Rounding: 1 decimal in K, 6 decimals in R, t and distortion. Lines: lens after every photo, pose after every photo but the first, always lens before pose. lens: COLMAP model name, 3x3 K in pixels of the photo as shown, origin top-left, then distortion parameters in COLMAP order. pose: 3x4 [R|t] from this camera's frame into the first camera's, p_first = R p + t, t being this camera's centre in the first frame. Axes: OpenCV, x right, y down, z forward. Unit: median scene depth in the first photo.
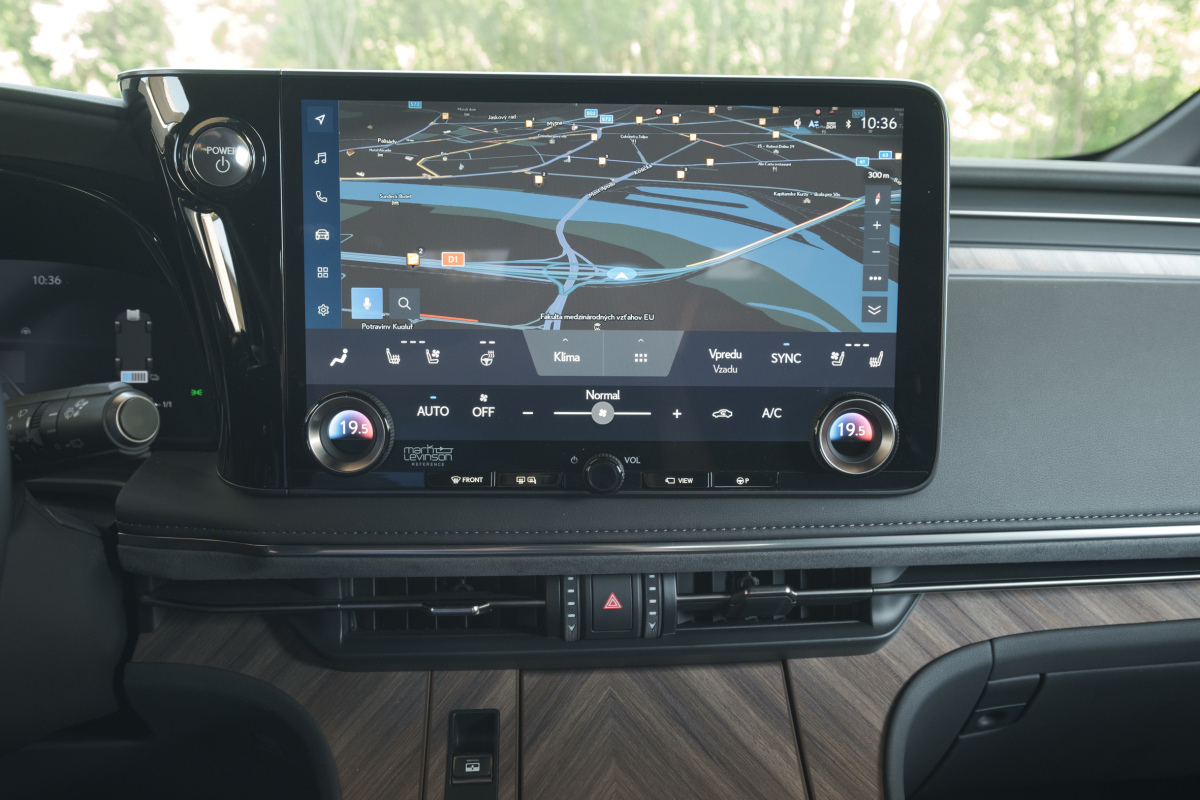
lens RADIAL K [[904.5, 0, 601.2], [0, 904.5, 396.3], [0, 0, 1]] dist [-0.008462, 0.020217]
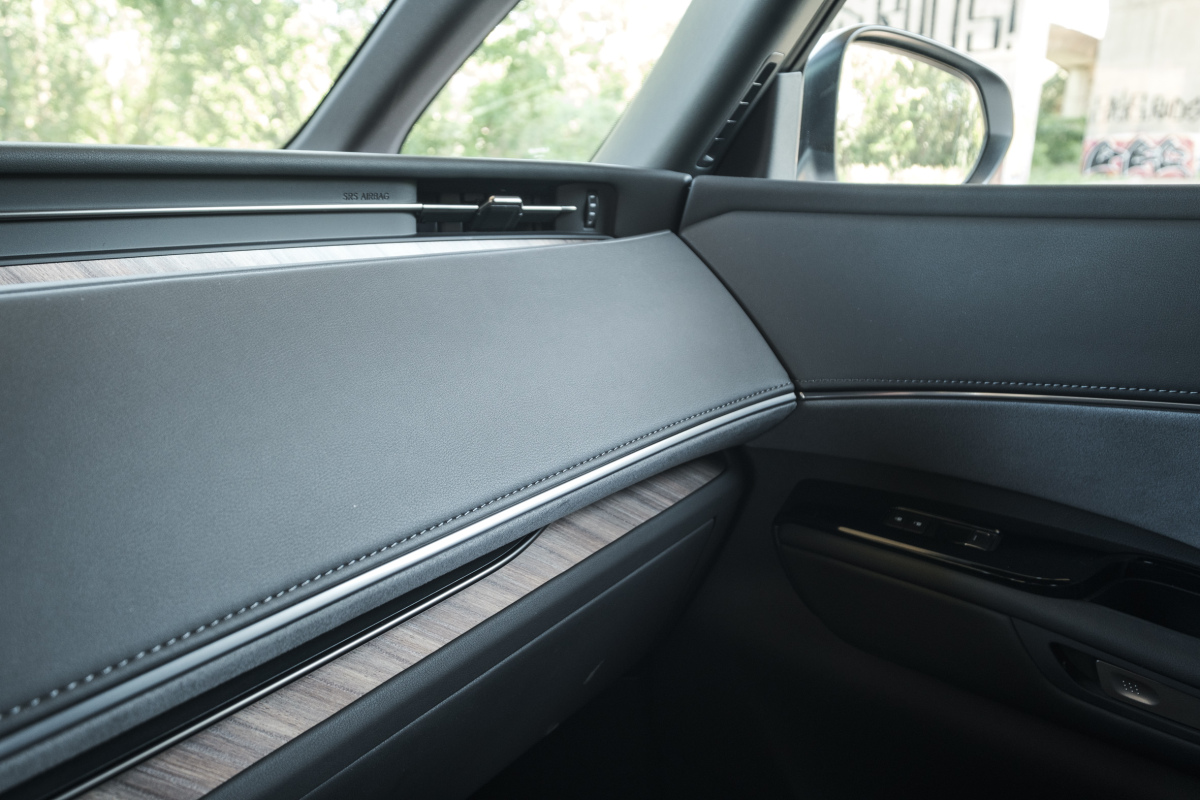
lens RADIAL K [[837.1, 0, 596.9], [0, 837.1, 399.2], [0, 0, 1]] dist [0.001500, 0.002455]
pose [[0.696590, -0.214882, 0.684535, 0.387917], [0.237728, 0.969328, 0.062367, 0.003600], [-0.676940, 0.119289, 0.726307, 0.366388]]
